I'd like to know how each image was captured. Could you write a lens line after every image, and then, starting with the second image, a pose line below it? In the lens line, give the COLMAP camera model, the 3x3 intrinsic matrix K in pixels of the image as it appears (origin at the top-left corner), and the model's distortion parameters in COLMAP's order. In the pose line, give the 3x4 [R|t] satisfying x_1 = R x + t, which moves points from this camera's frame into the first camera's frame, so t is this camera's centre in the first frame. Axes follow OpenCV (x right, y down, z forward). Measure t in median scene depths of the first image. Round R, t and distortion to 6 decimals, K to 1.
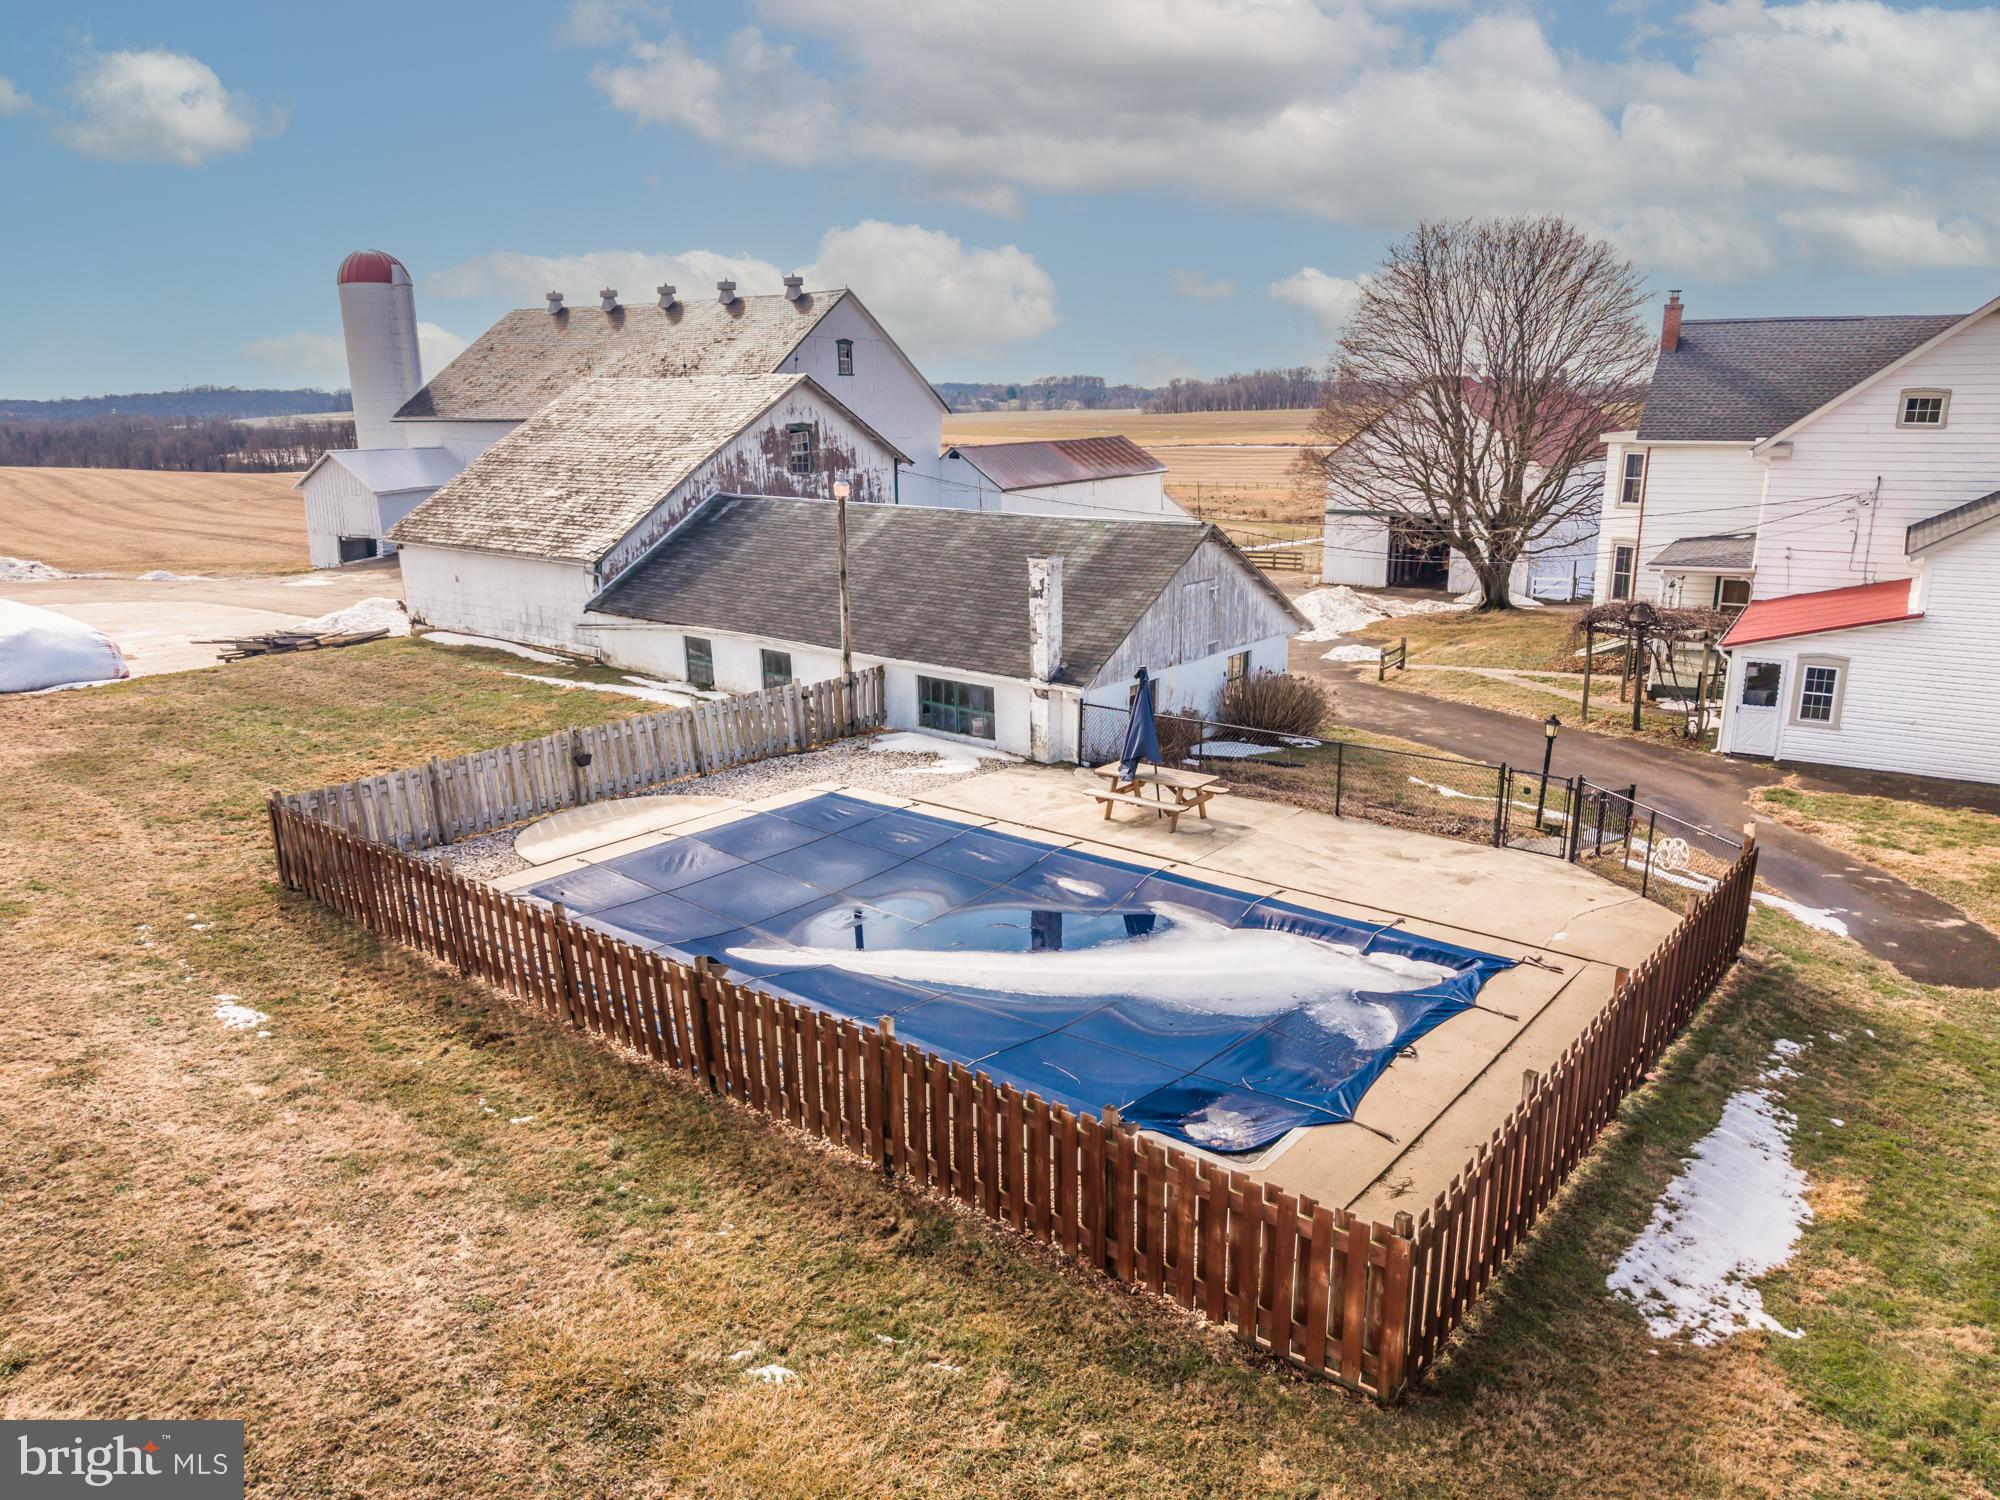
lens RADIAL K [[1327.1, 0, 1007.6], [0, 1327.1, 789.6], [0, 0, 1]] dist [0.036452, -0.044649]
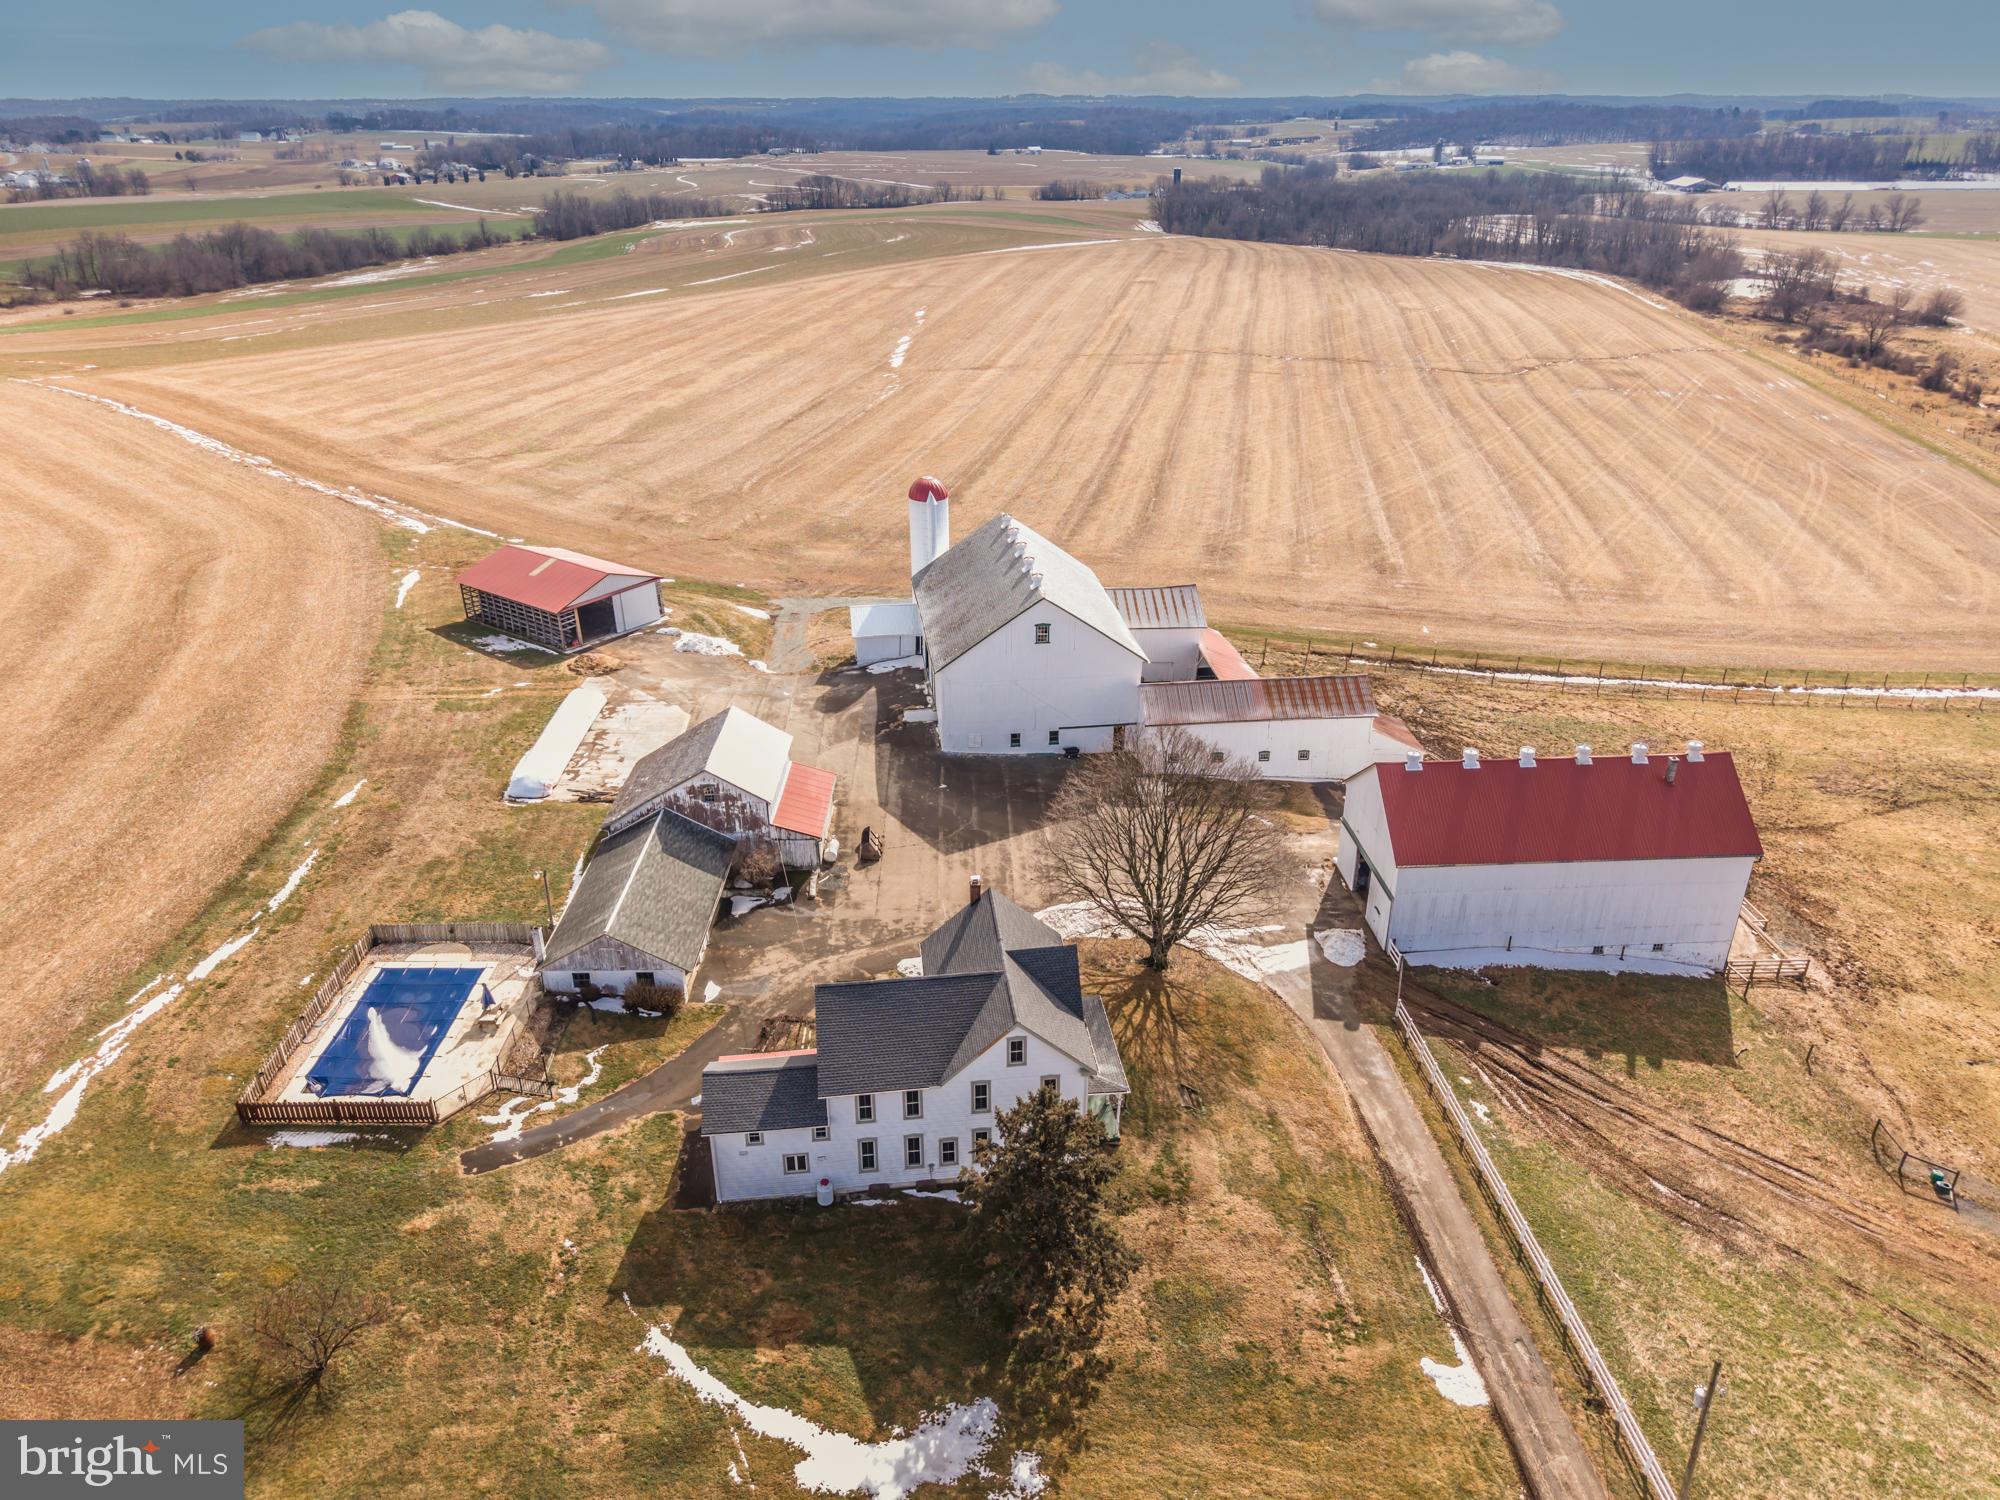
lens RADIAL K [[1349.7, 0, 1005.7], [0, 1349.7, 760.5], [0, 0, 1]] dist [0.017341, -0.019961]
pose [[0.636047, 0.345822, -0.689820, 2.500336], [-0.224336, 0.938212, 0.263497, -1.460692], [0.738321, -0.012845, 0.674327, -0.316135]]
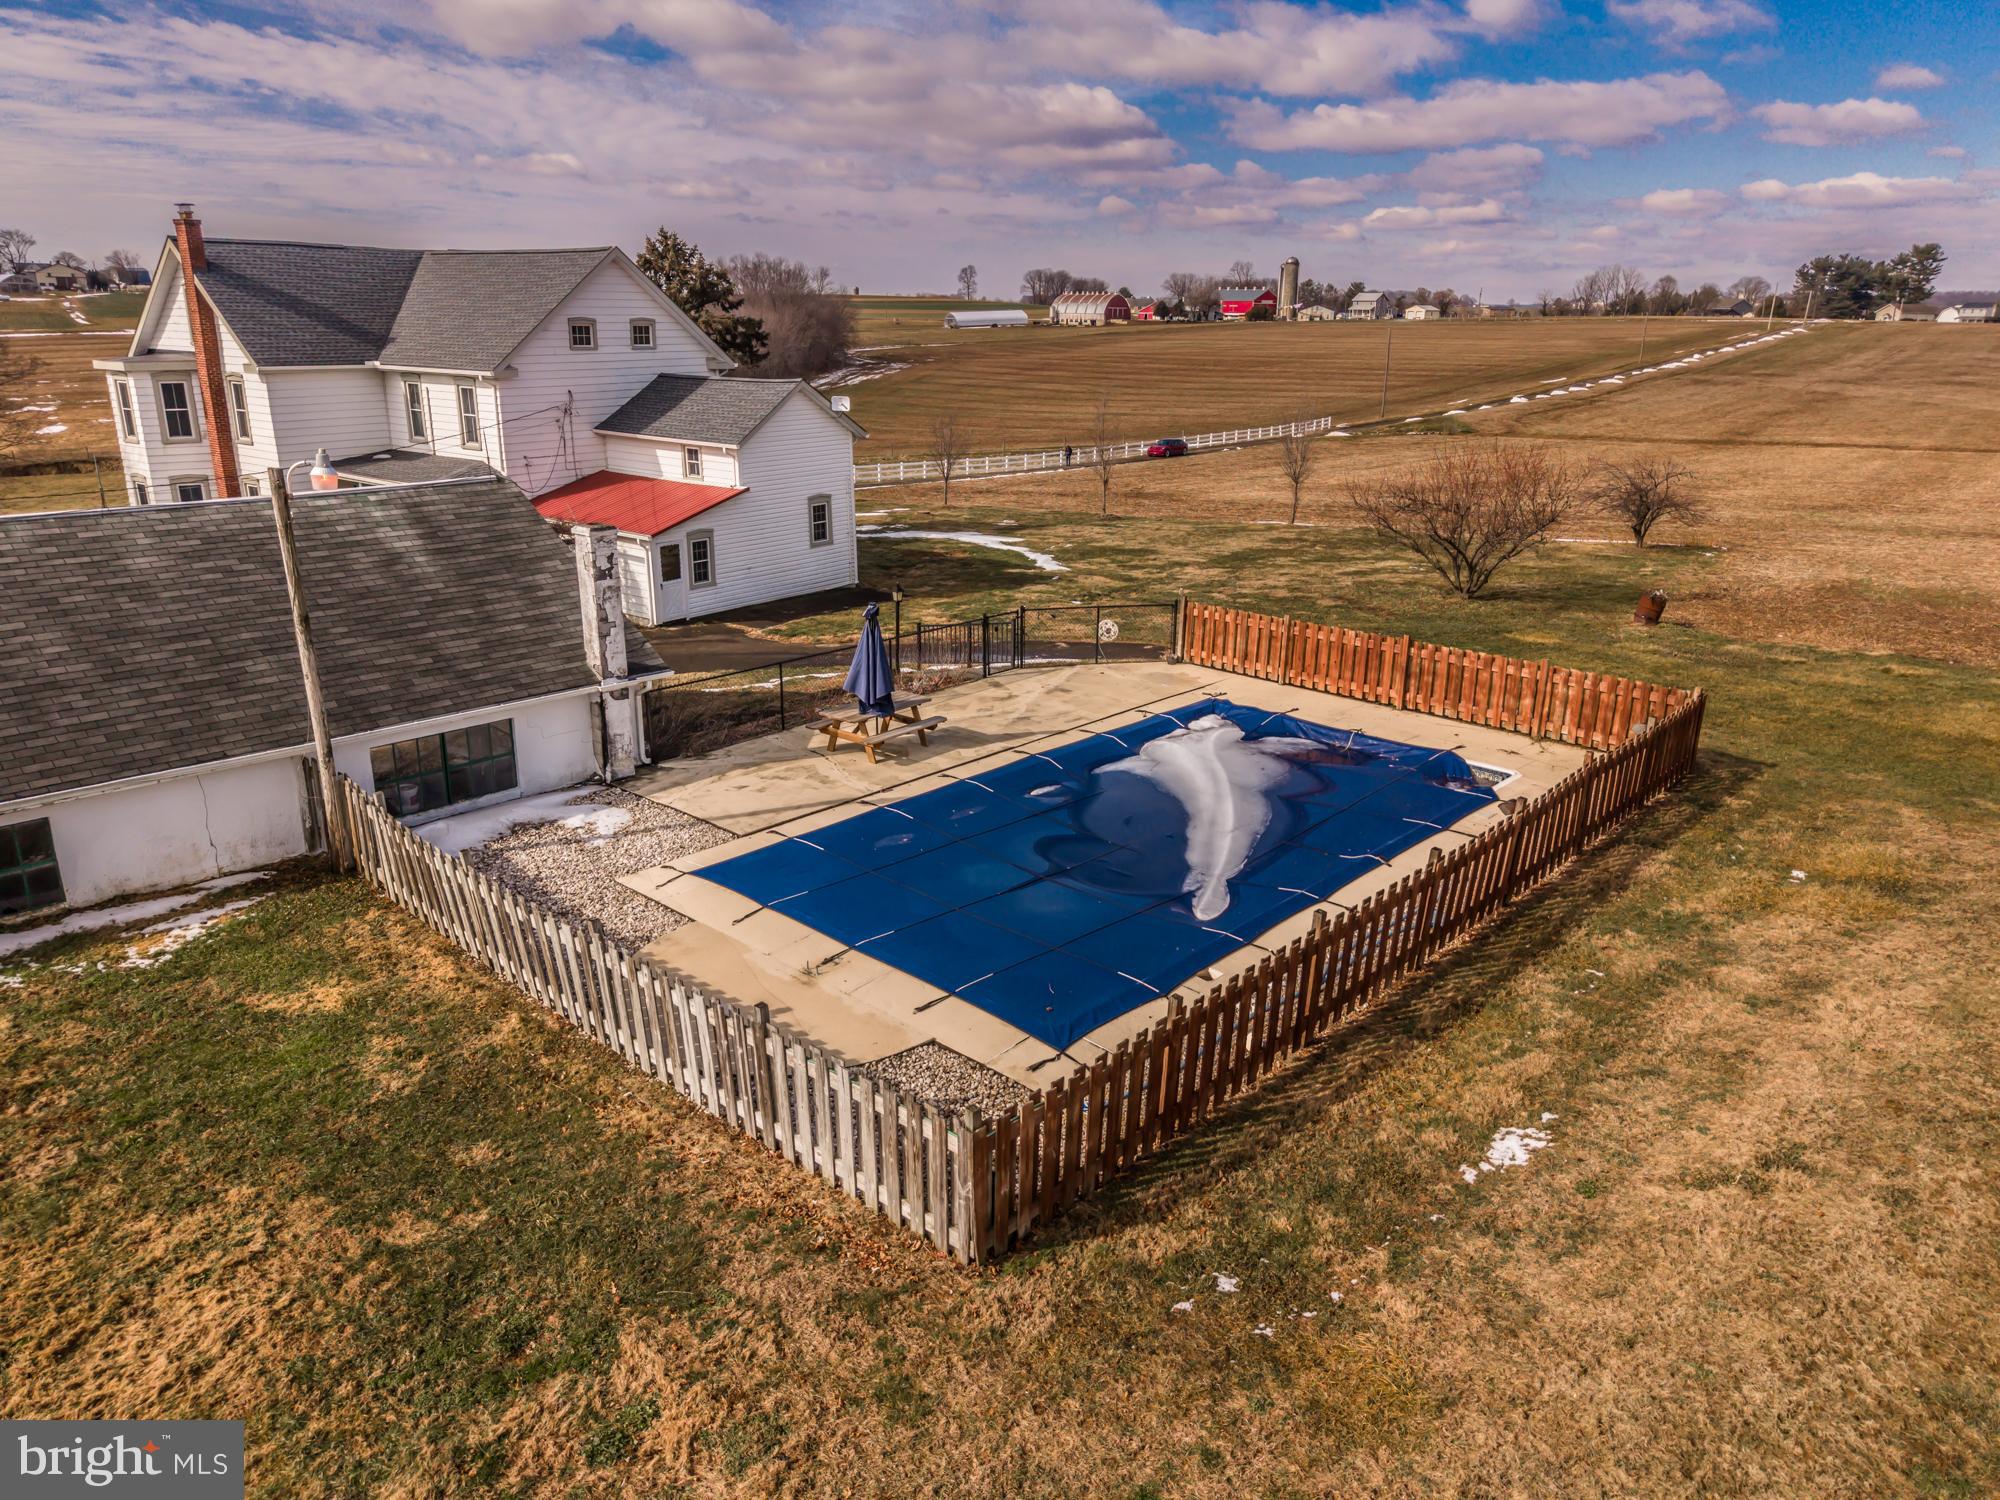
lens RADIAL K [[1349.7, 0, 1005.7], [0, 1349.7, 760.5], [0, 0, 1]] dist [0.017341, -0.019961]
pose [[0.065149, -0.304897, 0.950154, -0.664128], [0.269621, 0.922140, 0.277421, -0.176508], [-0.960760, 0.238108, 0.142283, 0.583687]]
